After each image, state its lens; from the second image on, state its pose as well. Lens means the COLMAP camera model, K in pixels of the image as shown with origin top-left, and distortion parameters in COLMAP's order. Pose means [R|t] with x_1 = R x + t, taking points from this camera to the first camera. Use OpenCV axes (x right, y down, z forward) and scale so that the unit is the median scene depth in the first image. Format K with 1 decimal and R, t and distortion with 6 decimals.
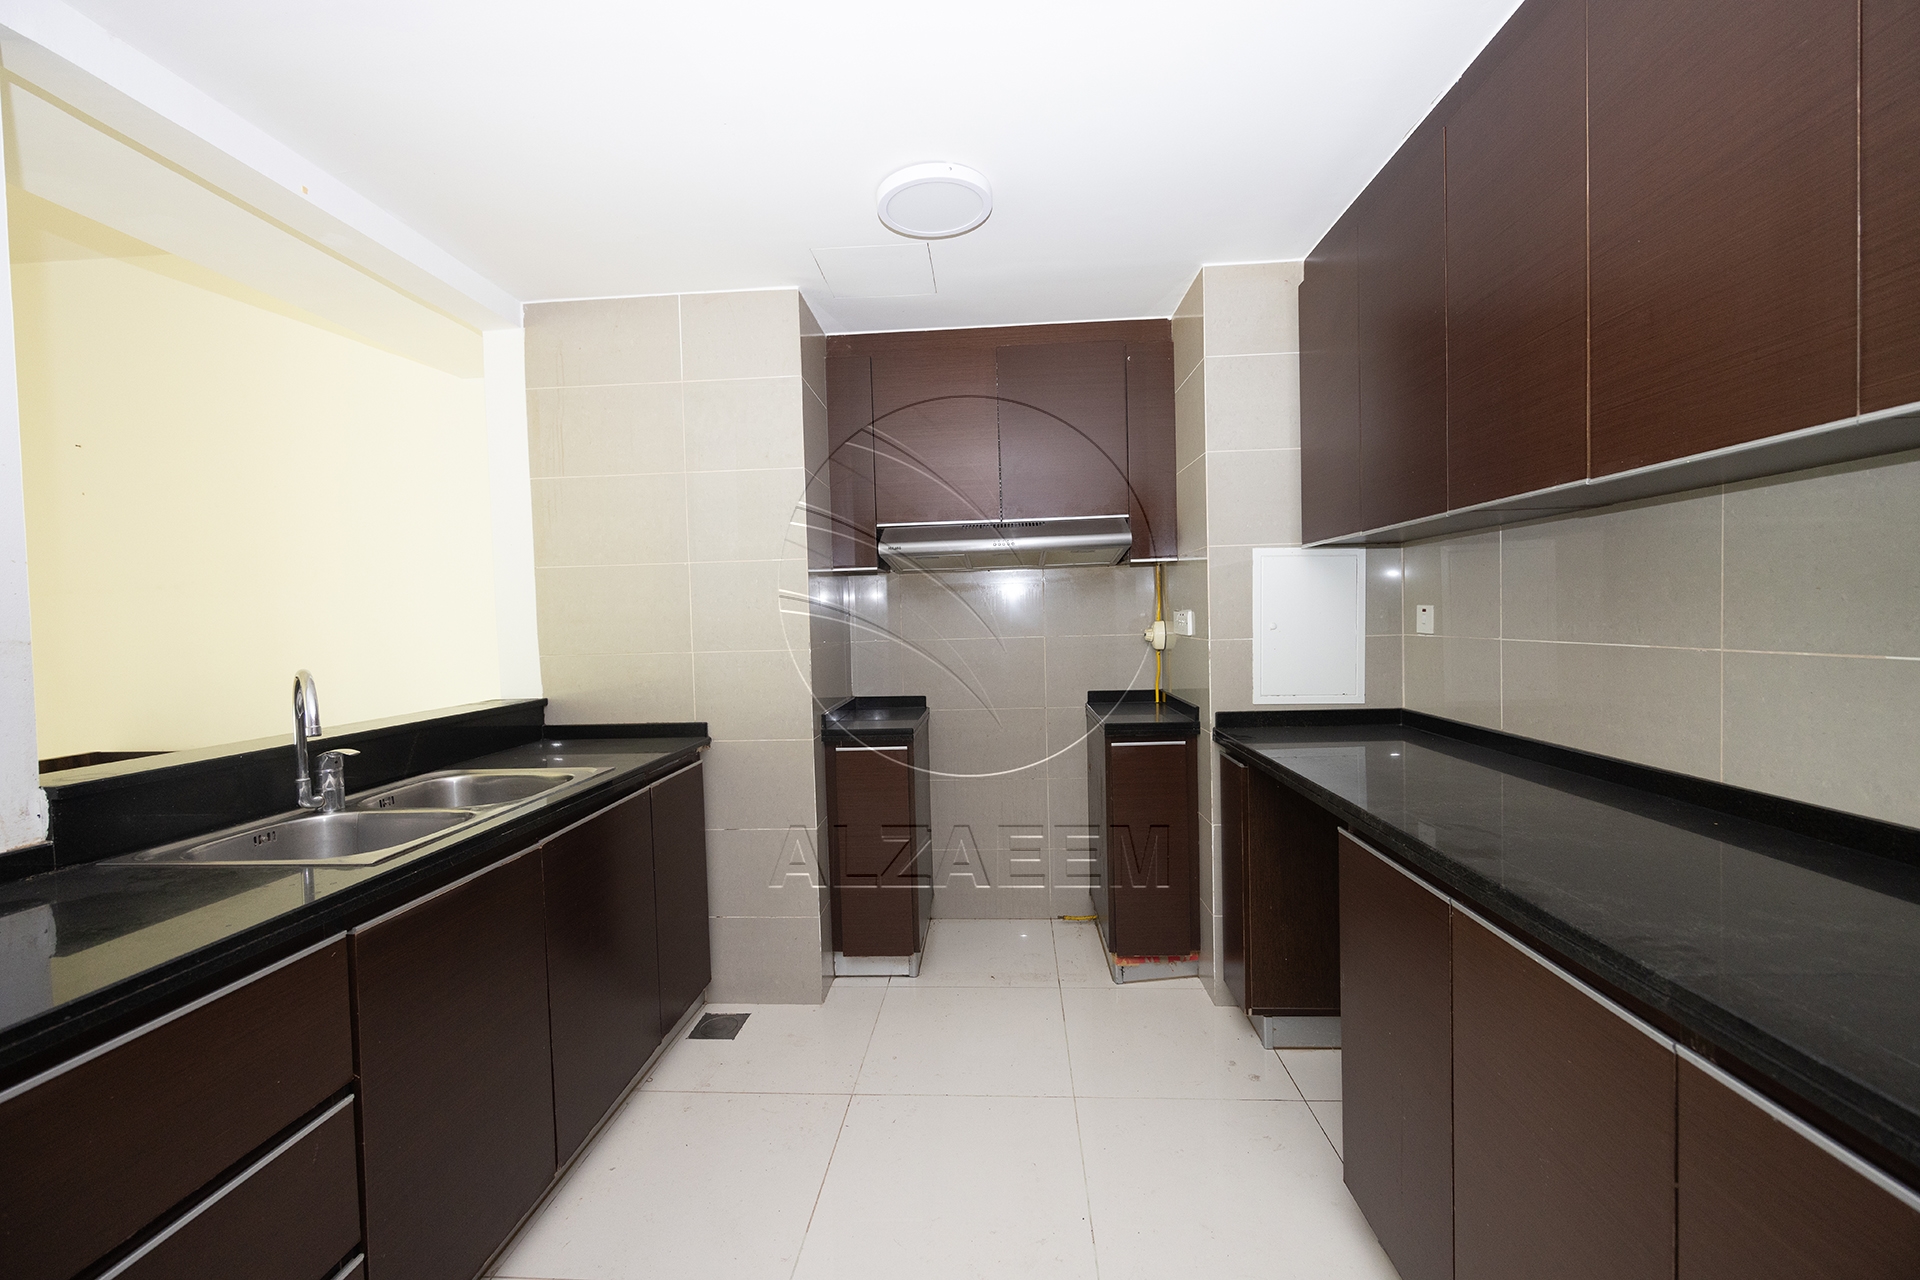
lens RADIAL K [[774.3, 0, 957.5], [0, 774.3, 640.3], [0, 0, 1]] dist [-0.001092, -0.001028]
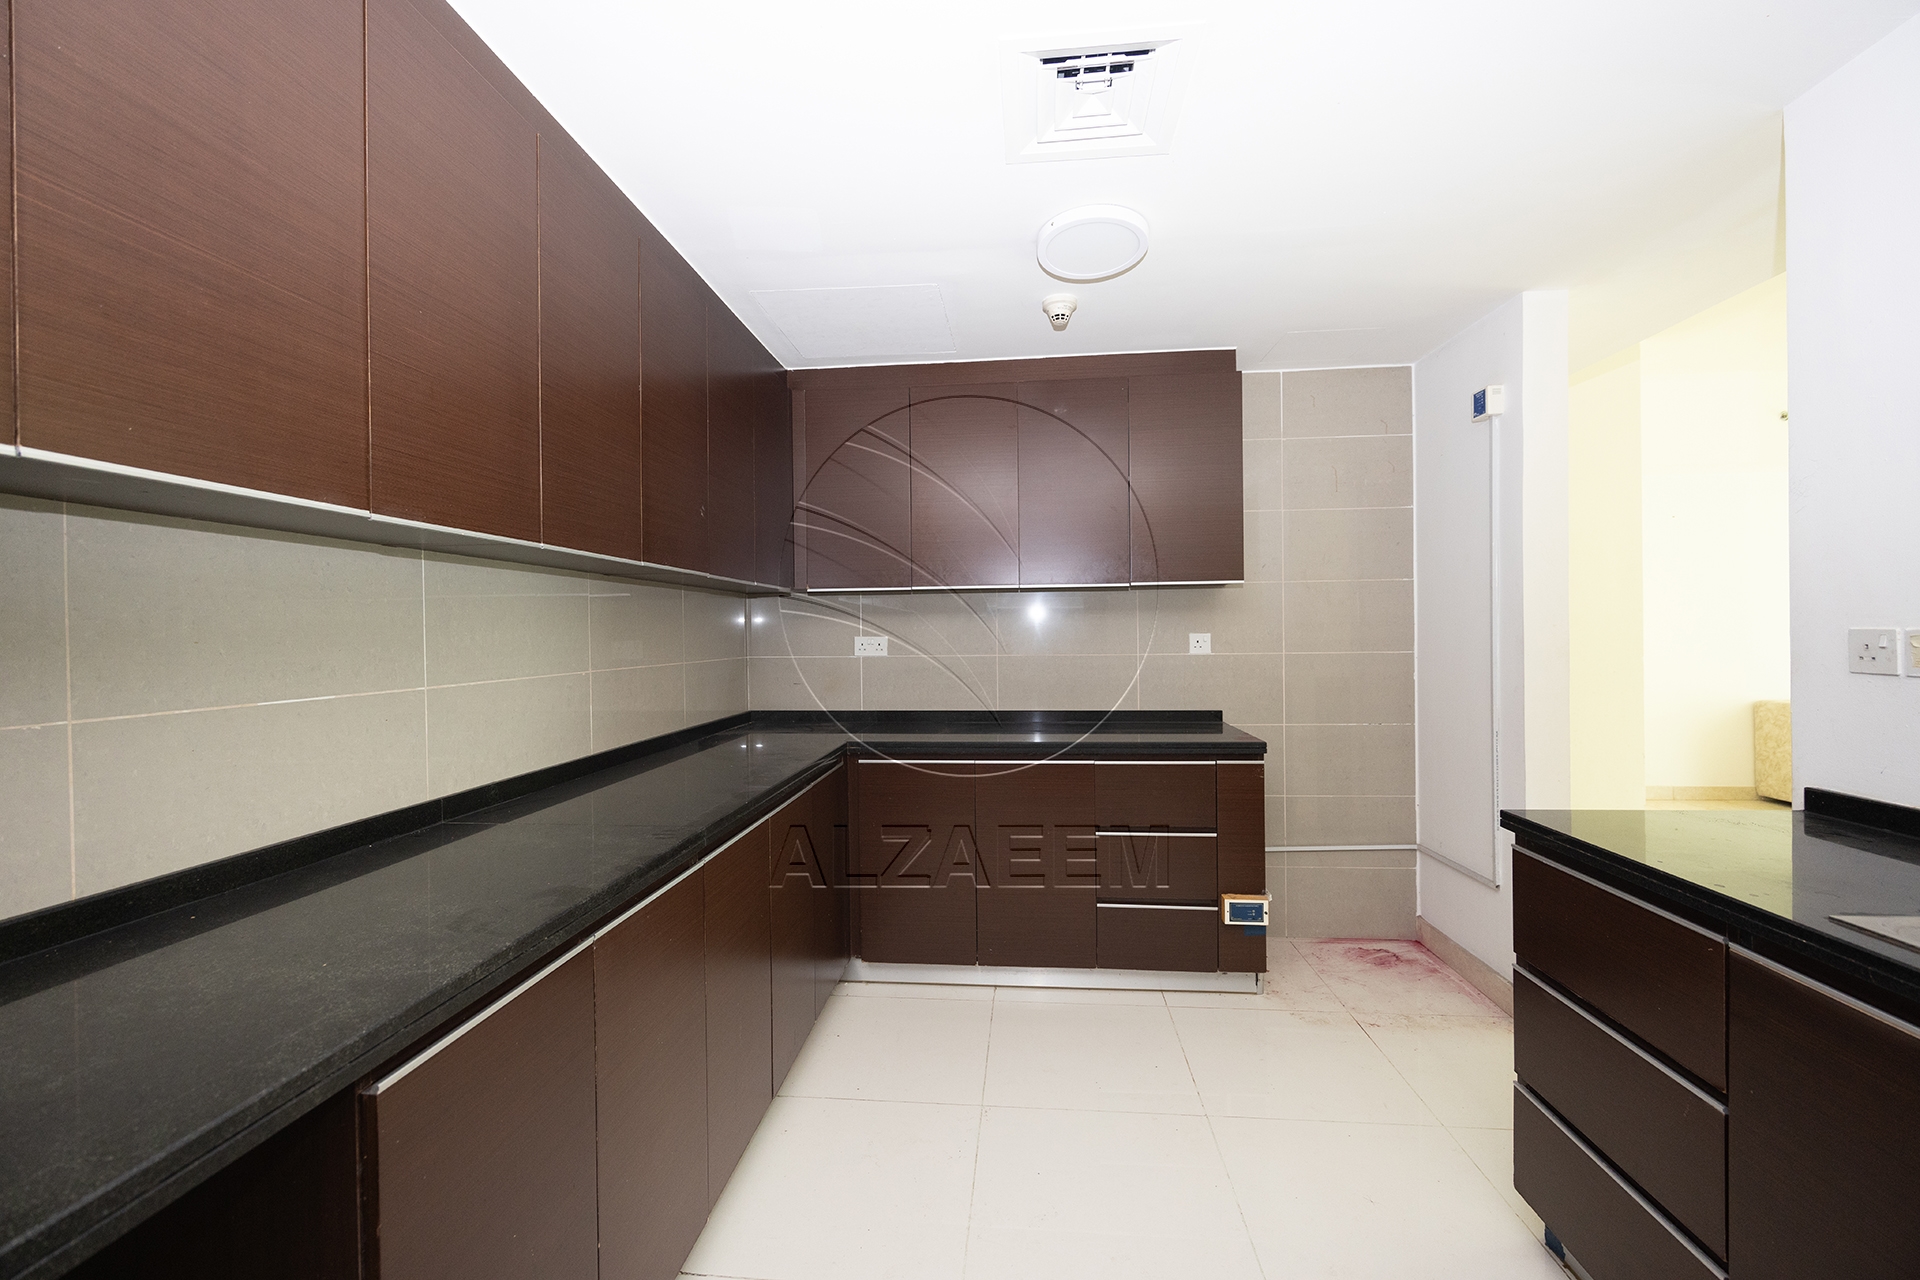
lens RADIAL K [[774.3, 0, 964.6], [0, 774.3, 637.3], [0, 0, 1]] dist [-0.001092, -0.001028]
pose [[-0.998993, 0.039039, 0.022130, 0.114078], [0.039897, 0.998412, 0.039780, -0.071710], [-0.020541, 0.040623, -0.998963, 1.910832]]
